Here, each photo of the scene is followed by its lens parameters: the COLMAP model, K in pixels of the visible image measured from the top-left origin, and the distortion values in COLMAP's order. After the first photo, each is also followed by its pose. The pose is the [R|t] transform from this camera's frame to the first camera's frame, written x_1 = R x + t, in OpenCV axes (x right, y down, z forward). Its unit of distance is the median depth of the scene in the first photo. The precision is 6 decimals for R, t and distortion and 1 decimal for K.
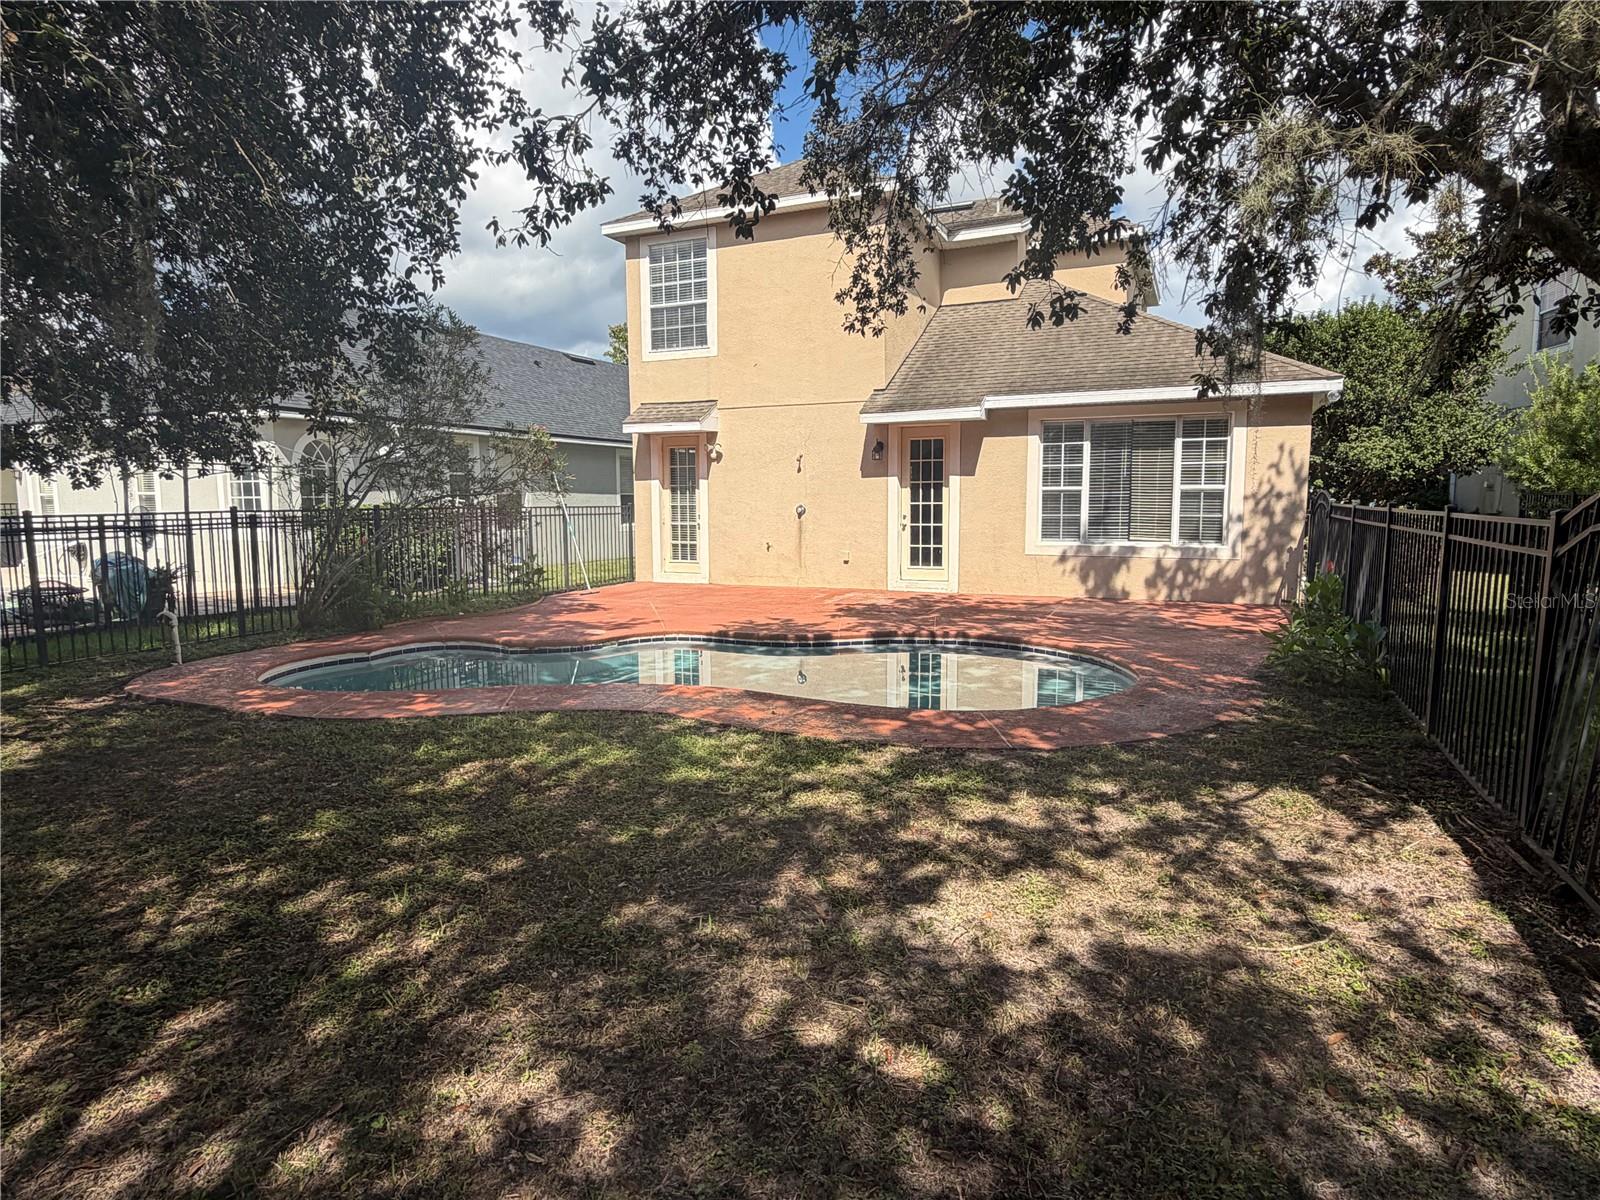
lens RADIAL K [[888.3, 0, 800.7], [0, 888.3, 598.5], [0, 0, 1]] dist [-0.000539, -0.000237]
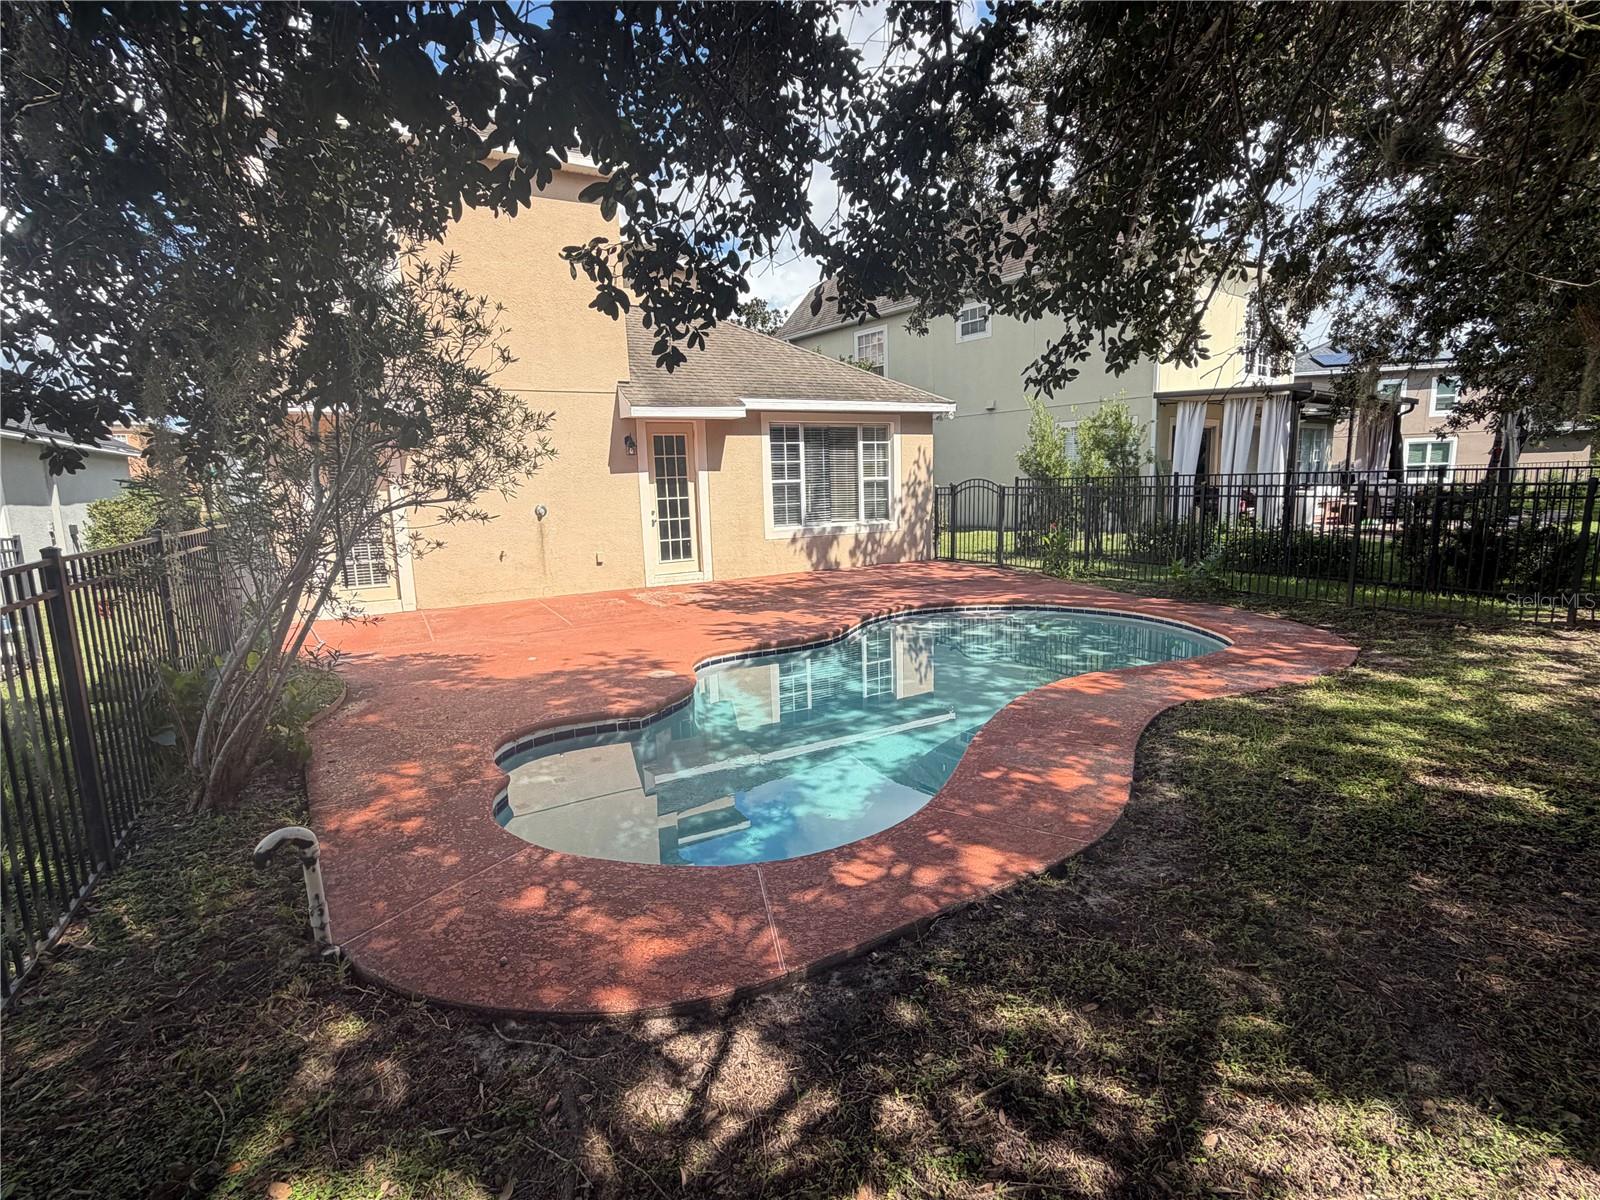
lens RADIAL K [[748.6, 0, 799.8], [0, 748.6, 600.3], [0, 0, 1]] dist [0.001260, -0.000466]
pose [[0.596614, -0.140246, 0.790179, -0.510920], [0.117958, 0.989243, 0.086514, -0.052196], [-0.793812, 0.041593, 0.606739, 0.396779]]
